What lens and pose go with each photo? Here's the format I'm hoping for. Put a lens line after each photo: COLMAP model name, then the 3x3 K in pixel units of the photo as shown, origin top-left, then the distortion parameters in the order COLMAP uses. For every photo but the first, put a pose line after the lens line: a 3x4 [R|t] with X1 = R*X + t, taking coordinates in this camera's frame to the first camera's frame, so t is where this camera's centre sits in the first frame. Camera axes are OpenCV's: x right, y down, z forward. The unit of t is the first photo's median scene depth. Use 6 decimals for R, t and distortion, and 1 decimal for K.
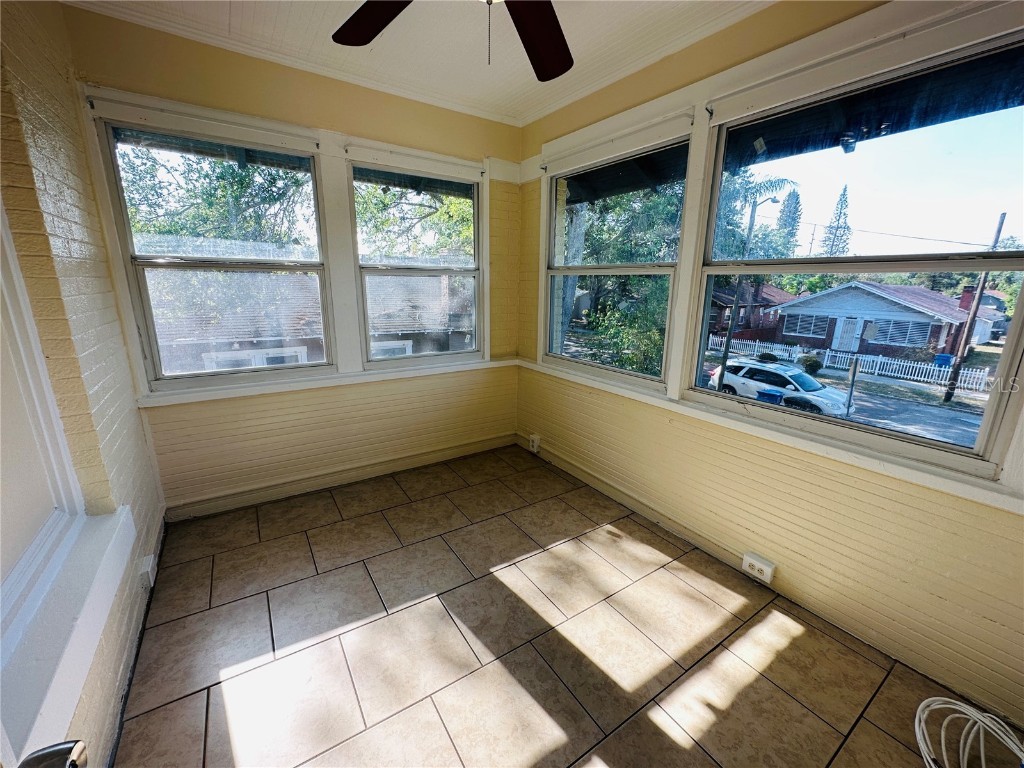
lens RADIAL K [[409.3, 0, 512.8], [0, 409.3, 382.1], [0, 0, 1]] dist [-0.002060, 0.000453]
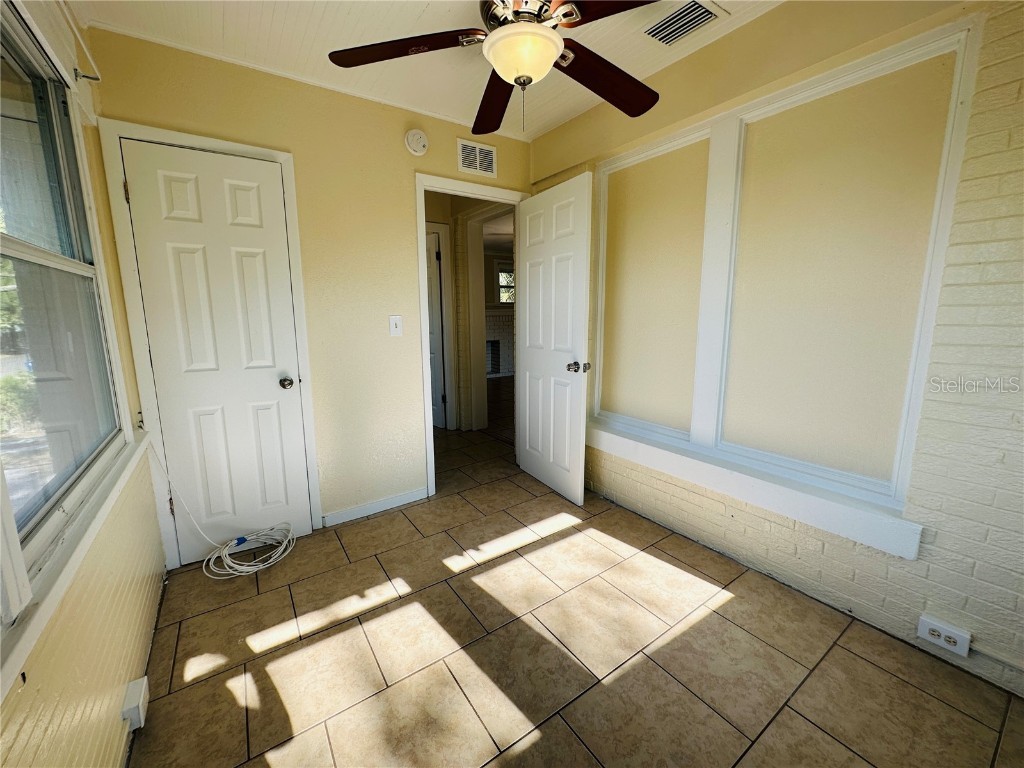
lens RADIAL K [[409.3, 0, 512.8], [0, 409.3, 382.1], [0, 0, 1]] dist [-0.002060, 0.000453]
pose [[-0.999856, -0.003201, -0.016640, -0.000726], [-0.009525, 0.918320, 0.395724, -0.373723], [0.014014, 0.395825, -0.918219, 1.756480]]
